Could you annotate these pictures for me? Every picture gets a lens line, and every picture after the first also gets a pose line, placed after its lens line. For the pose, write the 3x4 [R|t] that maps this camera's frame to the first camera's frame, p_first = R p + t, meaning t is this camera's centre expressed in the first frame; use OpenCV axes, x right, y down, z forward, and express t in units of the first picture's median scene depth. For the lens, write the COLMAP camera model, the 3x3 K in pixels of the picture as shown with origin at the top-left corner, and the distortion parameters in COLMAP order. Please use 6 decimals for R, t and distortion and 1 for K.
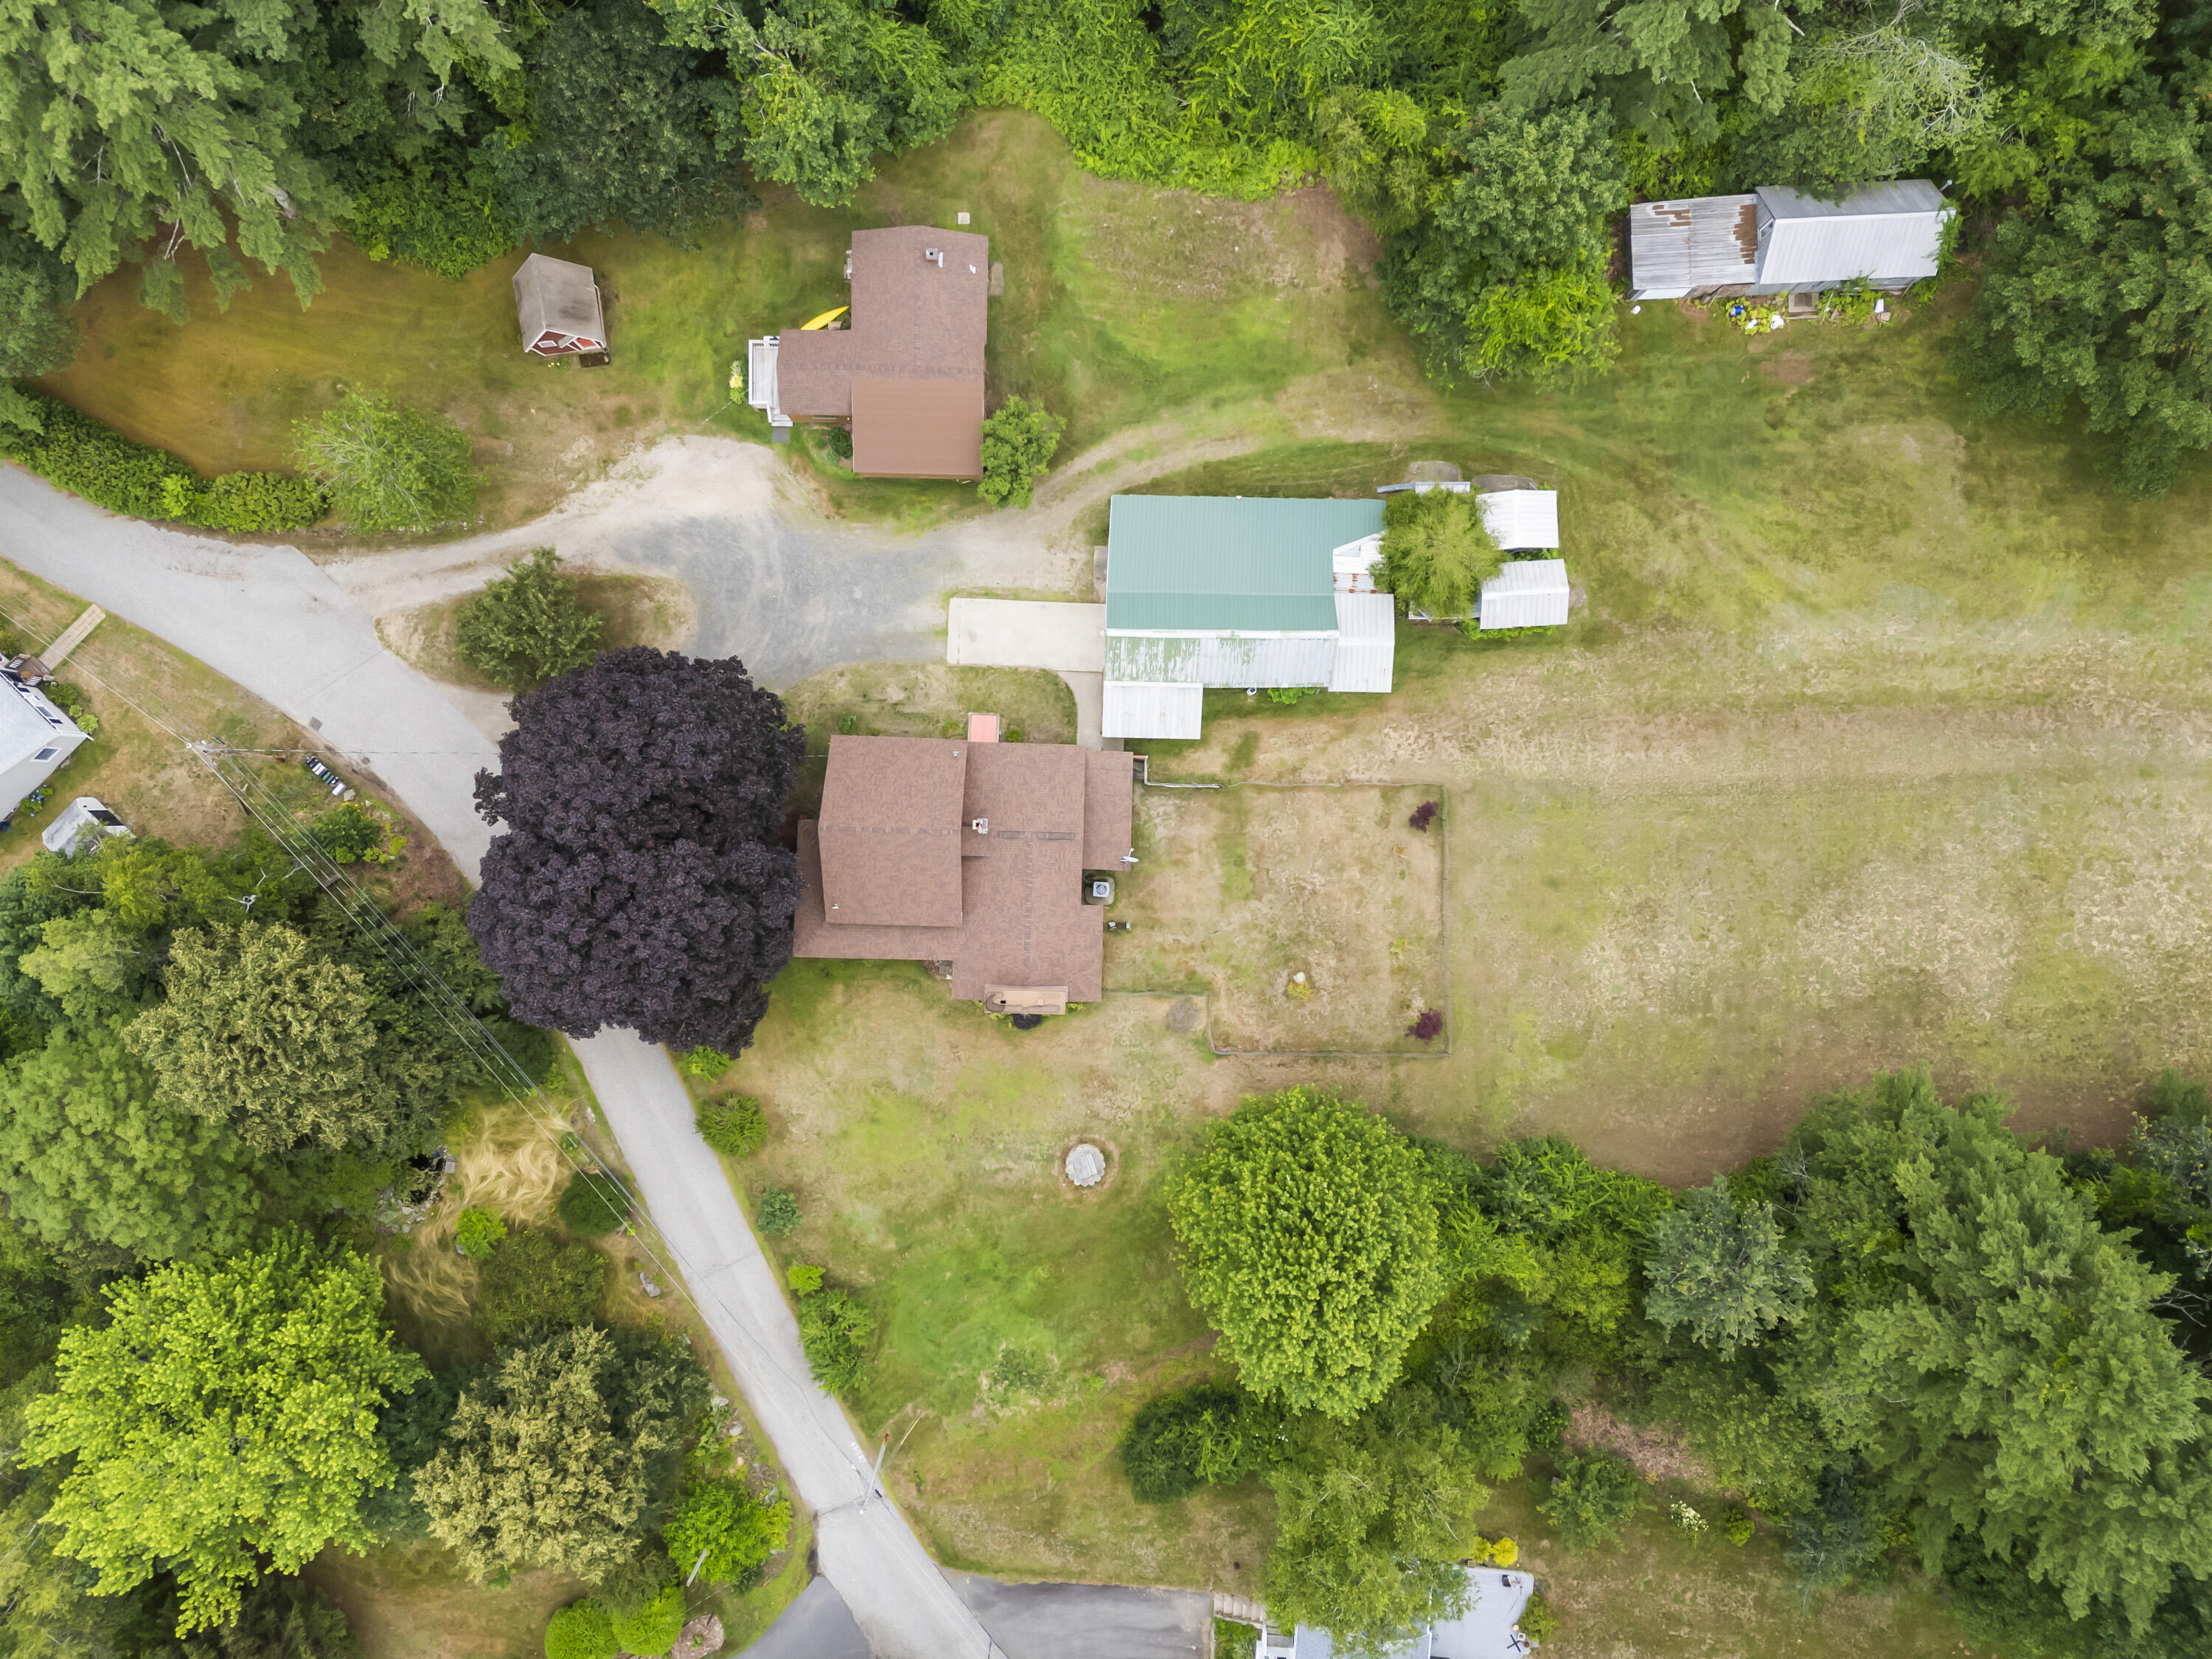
lens RADIAL K [[1629.2, 0, 1107.9], [0, 1629.2, 820.8], [0, 0, 1]] dist [0.112592, -0.125398]
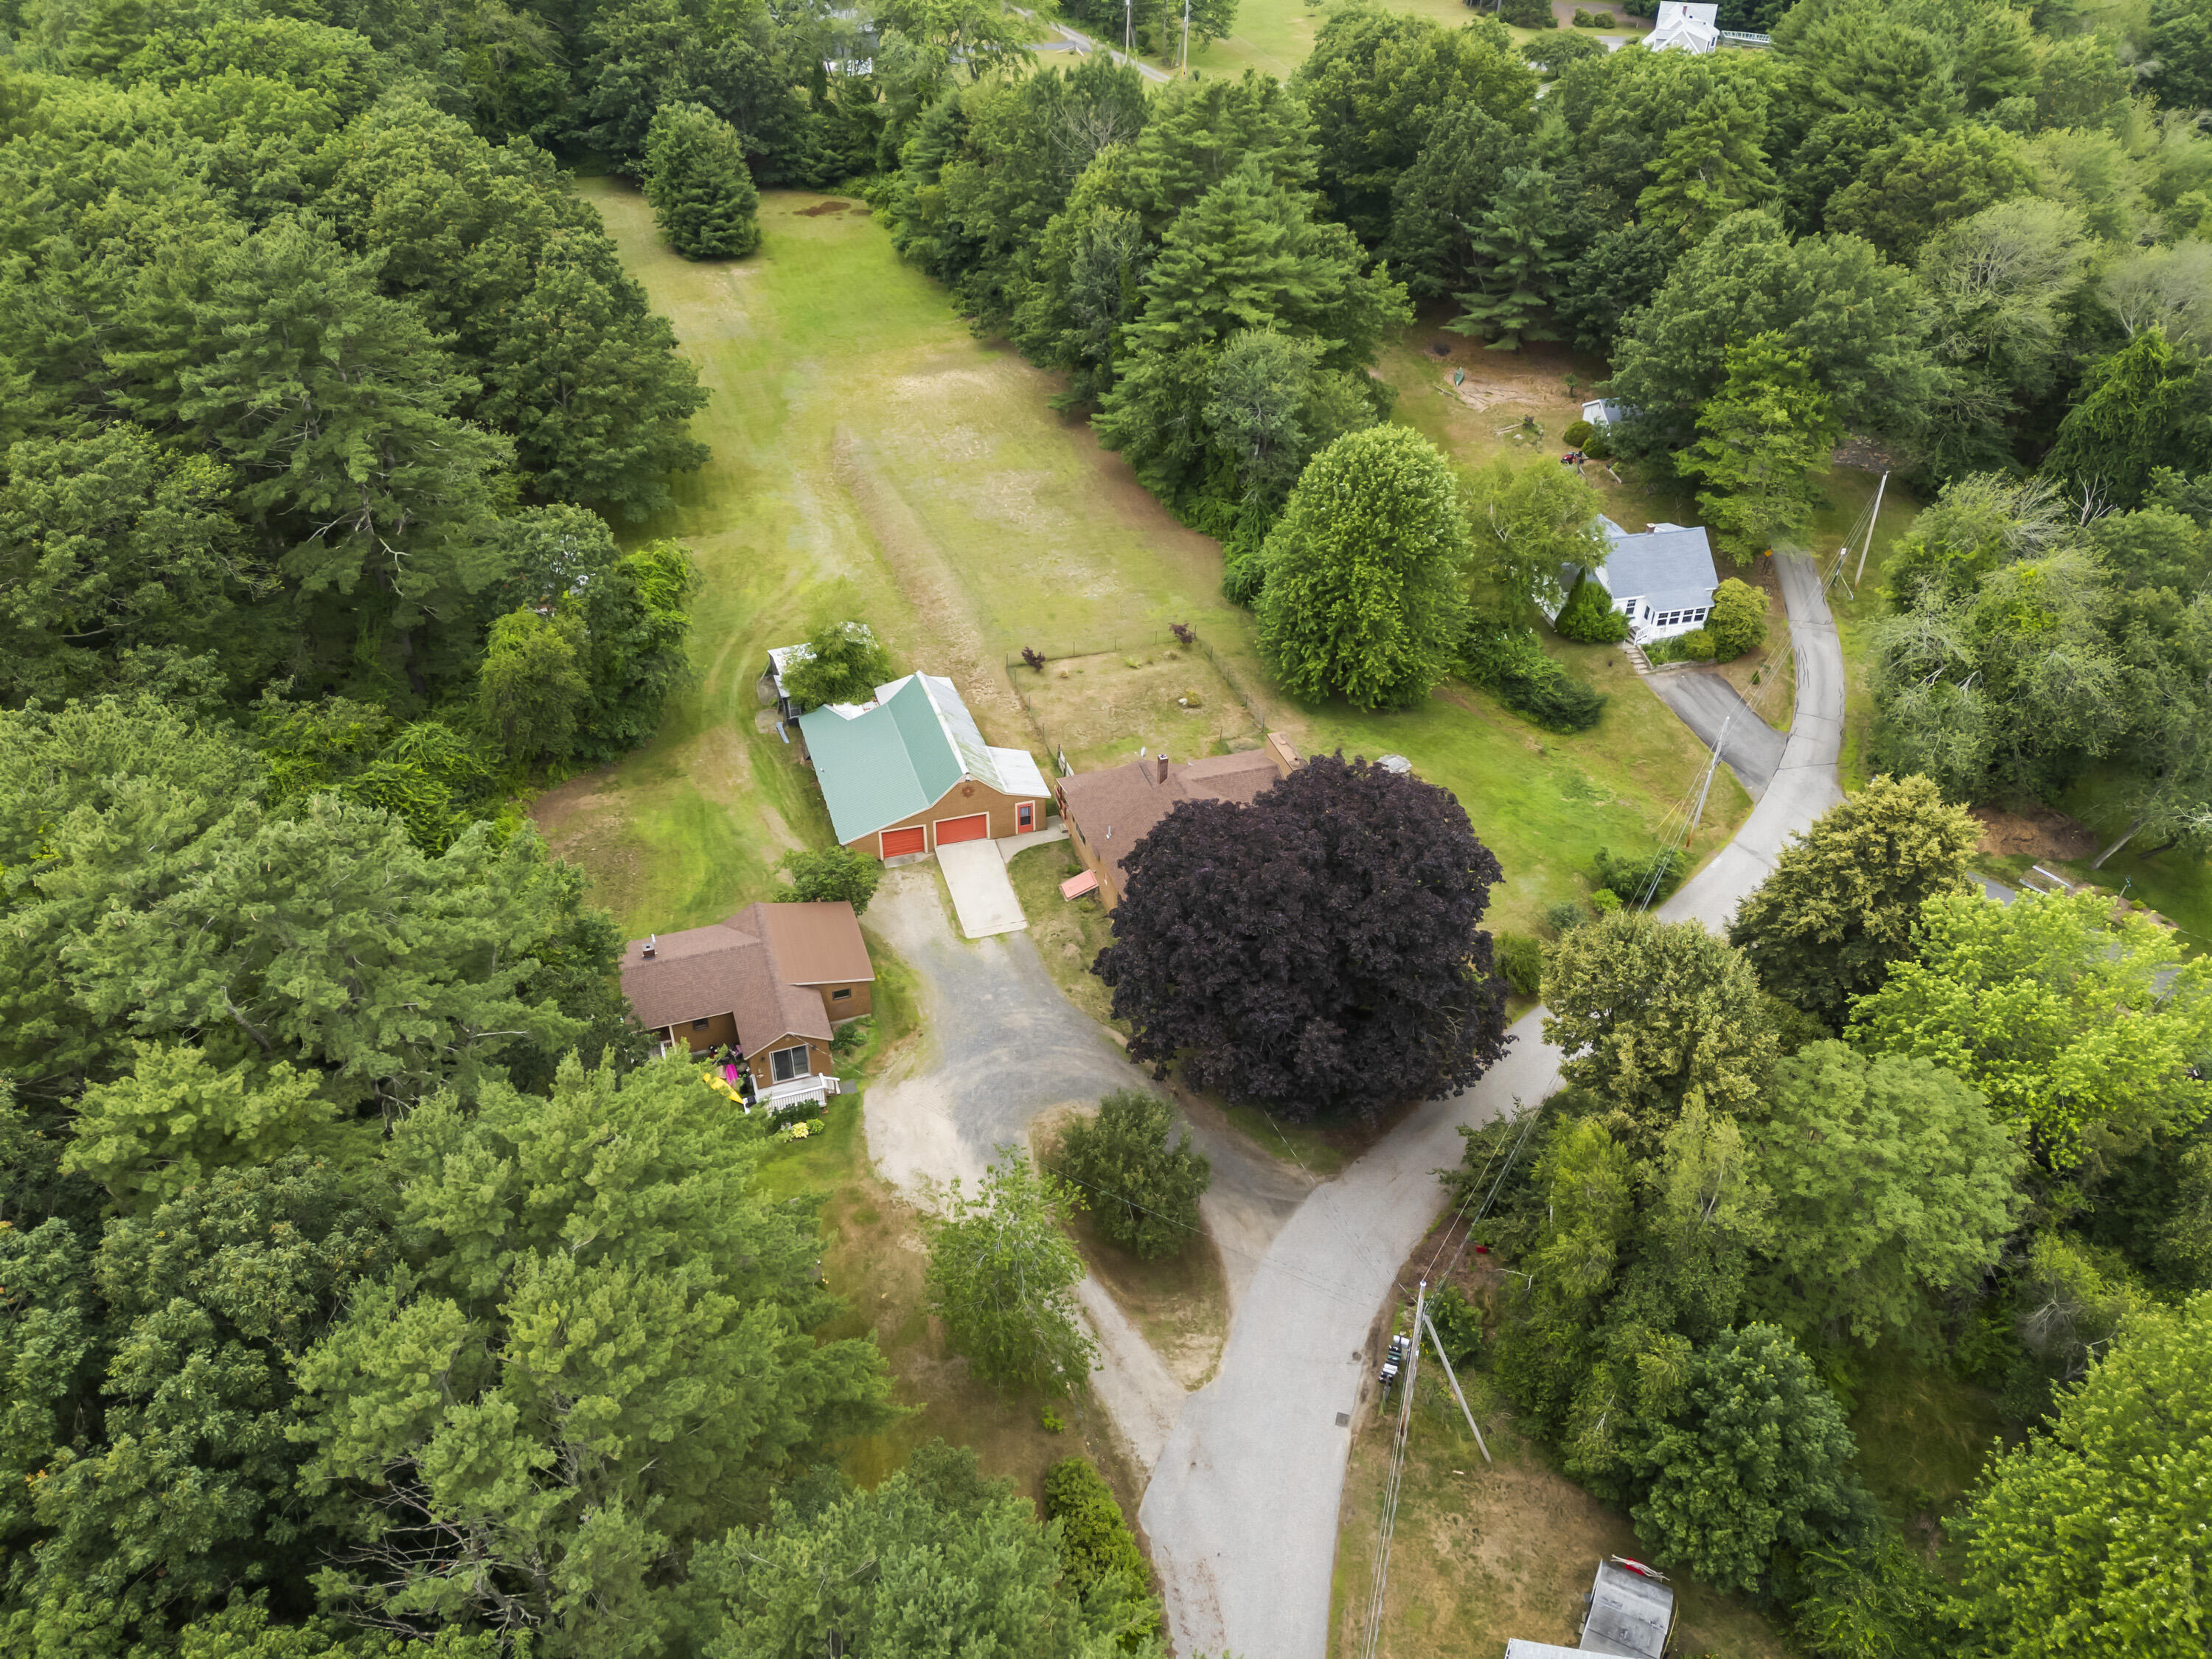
lens RADIAL K [[1629.2, 0, 1107.9], [0, 1629.2, 820.8], [0, 0, 1]] dist [0.112592, -0.125398]
pose [[-0.331020, -0.576773, 0.746832, -0.858321], [0.943340, -0.182845, 0.276908, -0.325583], [-0.023159, 0.796179, 0.604618, 0.310891]]
